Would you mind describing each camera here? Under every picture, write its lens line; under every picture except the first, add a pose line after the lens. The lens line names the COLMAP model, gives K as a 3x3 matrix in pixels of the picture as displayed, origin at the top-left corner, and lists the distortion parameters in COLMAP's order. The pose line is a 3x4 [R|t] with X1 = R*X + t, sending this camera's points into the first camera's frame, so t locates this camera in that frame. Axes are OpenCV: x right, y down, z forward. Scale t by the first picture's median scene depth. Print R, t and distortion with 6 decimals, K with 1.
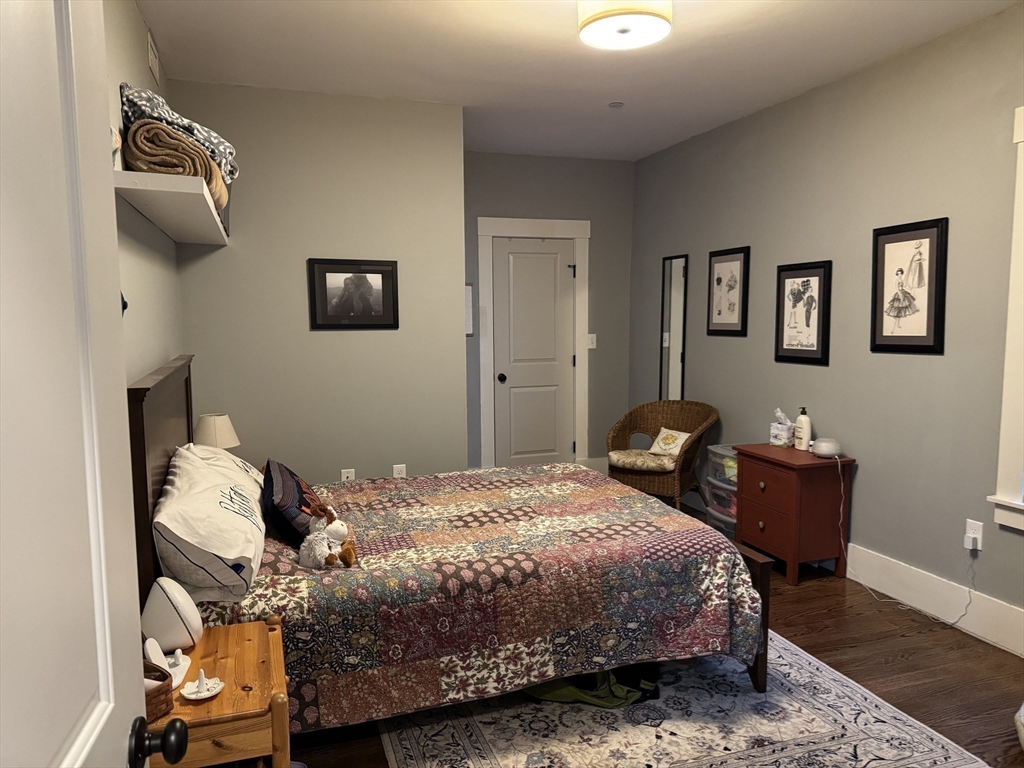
lens RADIAL K [[721.5, 0, 511.0], [0, 721.5, 384.6], [0, 0, 1]] dist [0.013045, 0.000075]
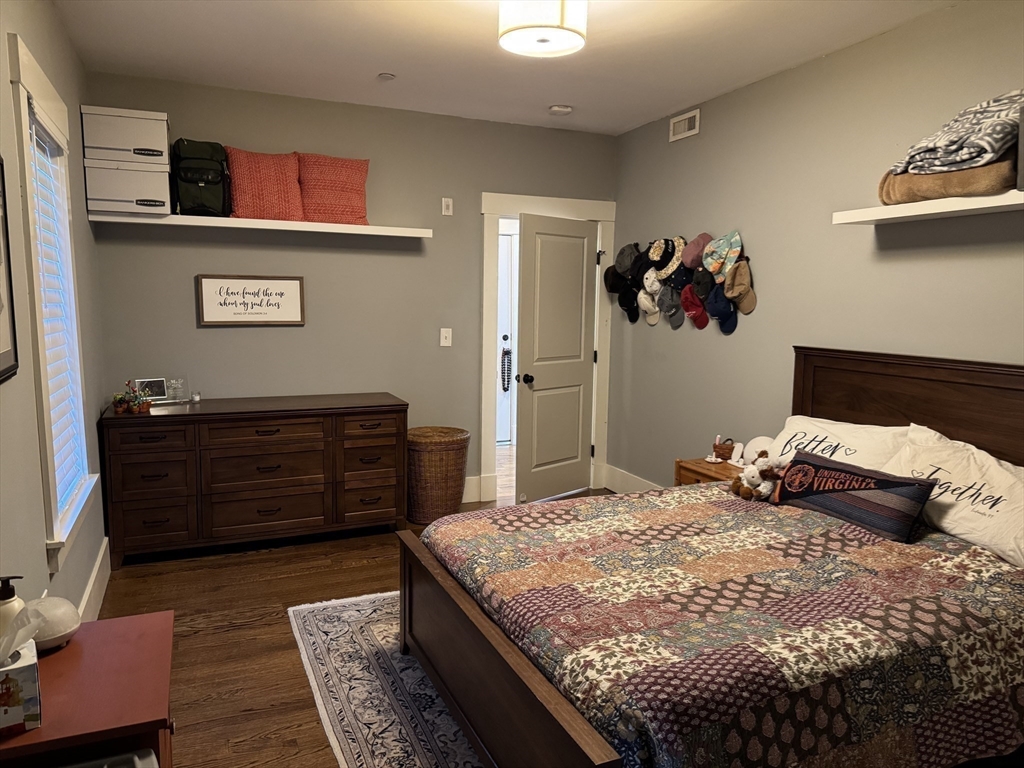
lens RADIAL K [[721.5, 0, 509.9], [0, 721.5, 384.9], [0, 0, 1]] dist [0.013045, 0.000075]
pose [[-0.997023, 0.007895, -0.076700, 0.258546], [-0.009317, 0.975119, 0.221488, -0.210334], [0.076540, 0.221544, -0.972142, 1.938335]]
